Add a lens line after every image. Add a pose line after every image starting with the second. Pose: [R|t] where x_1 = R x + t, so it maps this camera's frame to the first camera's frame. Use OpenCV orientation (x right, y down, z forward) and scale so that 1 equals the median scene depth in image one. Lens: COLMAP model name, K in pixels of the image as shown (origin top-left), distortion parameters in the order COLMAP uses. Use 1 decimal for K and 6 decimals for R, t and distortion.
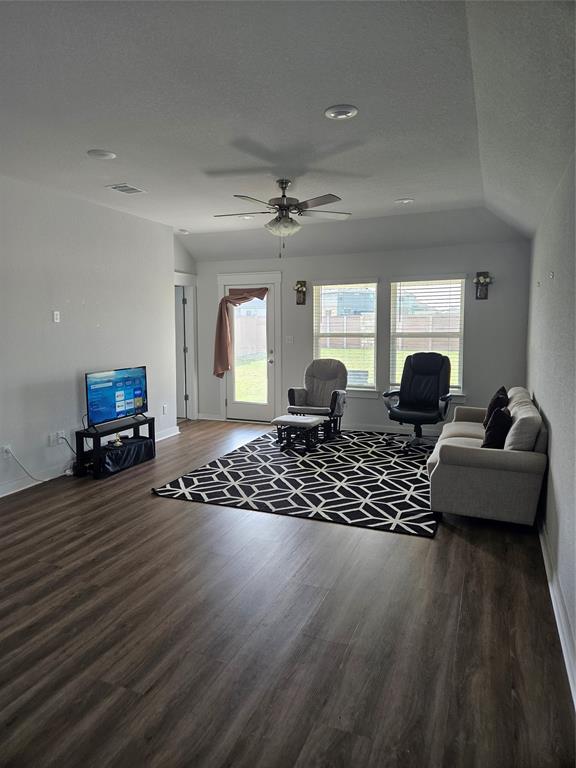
lens RADIAL K [[501.7, 0, 274.6], [0, 501.7, 371.4], [0, 0, 1]] dist [0.047803, -0.014019]
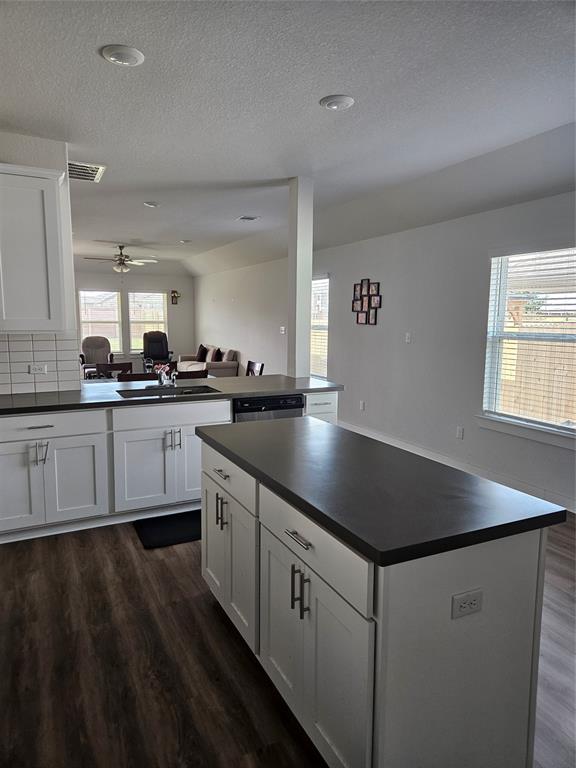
lens RADIAL K [[501.7, 0, 281.1], [0, 501.7, 380.7], [0, 0, 1]] dist [0.047803, -0.014019]
pose [[0.641371, -0.088503, 0.762109, -0.853112], [0.062555, 0.996050, 0.063025, 0.059005], [-0.764676, 0.007252, 0.644374, -0.595683]]
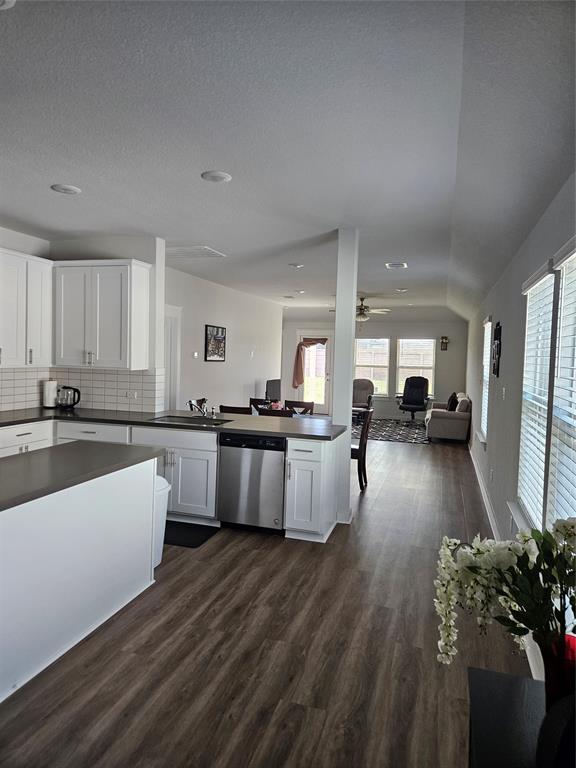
lens RADIAL K [[501.7, 0, 276.3], [0, 501.7, 375.9], [0, 0, 1]] dist [0.047803, -0.014019]
pose [[0.995470, 0.028402, 0.090729, -0.406416], [-0.023872, 0.998432, -0.050635, 0.070678], [-0.092025, 0.048240, 0.994587, -0.867244]]
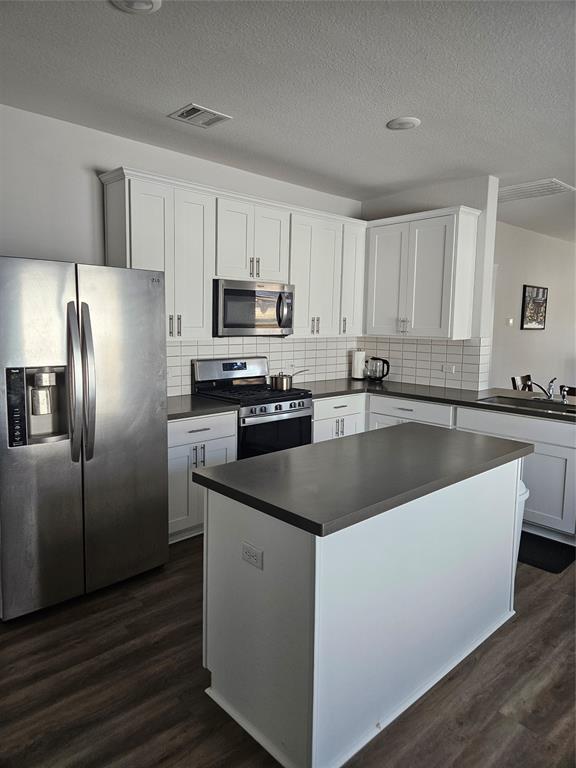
lens RADIAL K [[501.7, 0, 284.8], [0, 501.7, 377.6], [0, 0, 1]] dist [0.047803, -0.014019]
pose [[0.918310, 0.061903, -0.390992, -0.461446], [-0.054092, 0.998056, 0.030970, 0.069399], [0.392149, -0.007291, 0.919873, -0.810192]]
